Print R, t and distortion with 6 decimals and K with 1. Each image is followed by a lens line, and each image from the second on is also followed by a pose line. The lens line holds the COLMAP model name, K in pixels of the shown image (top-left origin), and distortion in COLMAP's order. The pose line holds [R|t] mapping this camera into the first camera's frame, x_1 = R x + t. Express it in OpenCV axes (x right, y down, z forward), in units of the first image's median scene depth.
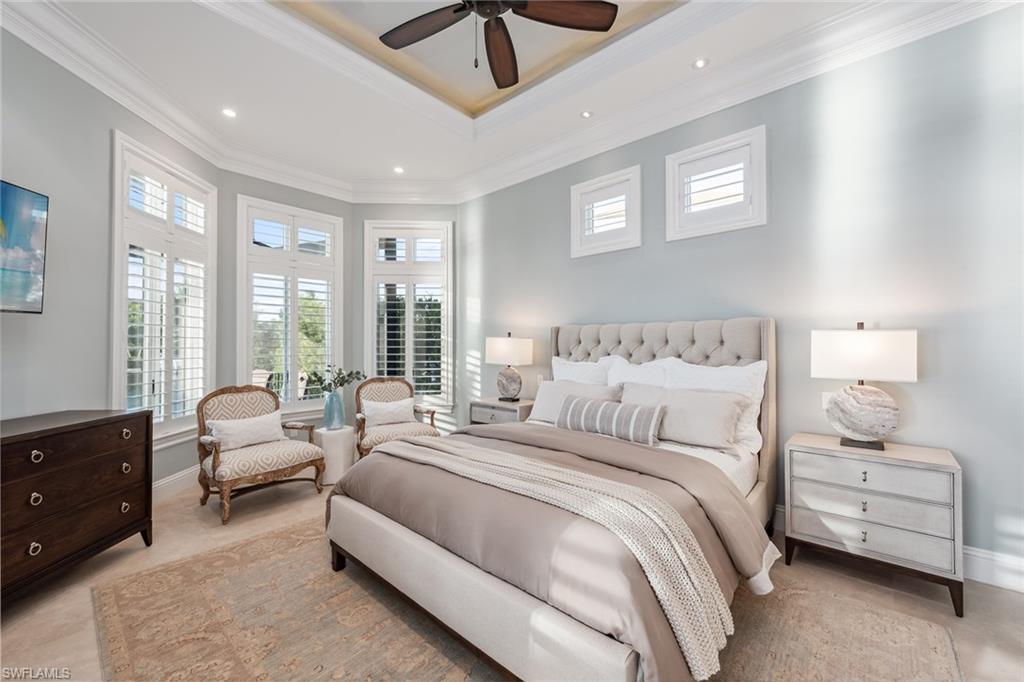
lens RADIAL K [[422.7, 0, 516.2], [0, 422.7, 341.2], [0, 0, 1]] dist [0.001024, 0.000252]
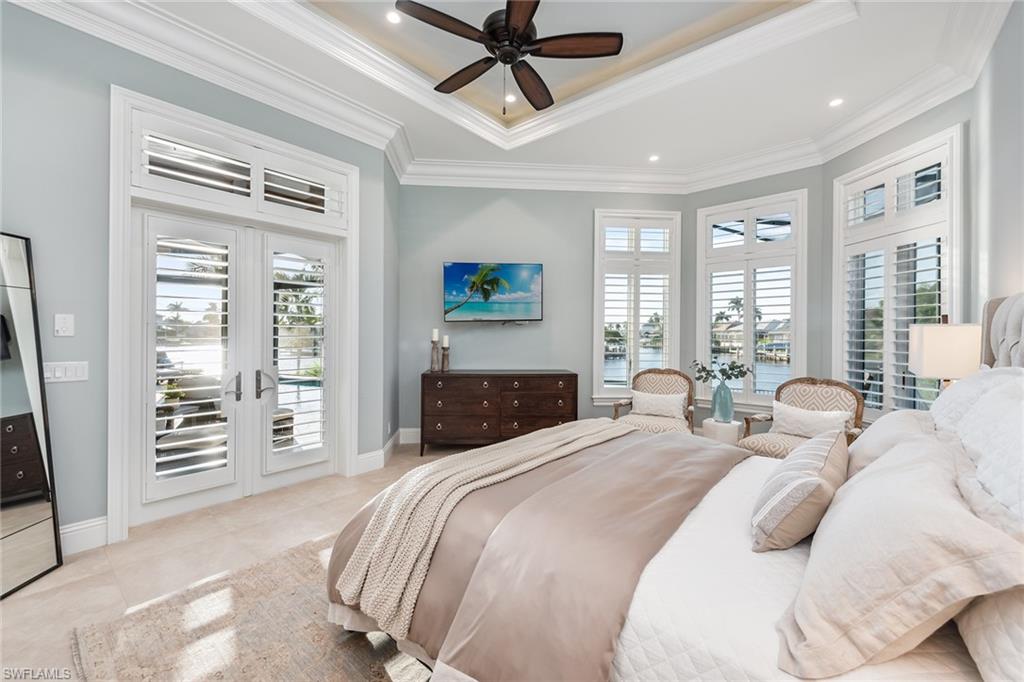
lens RADIAL K [[422.7, 0, 516.2], [0, 422.7, 341.2], [0, 0, 1]] dist [0.001024, 0.000252]
pose [[-0.002437, 0.015014, -0.999884, 0.576572], [0.006988, 0.999863, 0.014997, 0.001955], [0.999973, -0.006951, -0.002541, 0.521461]]
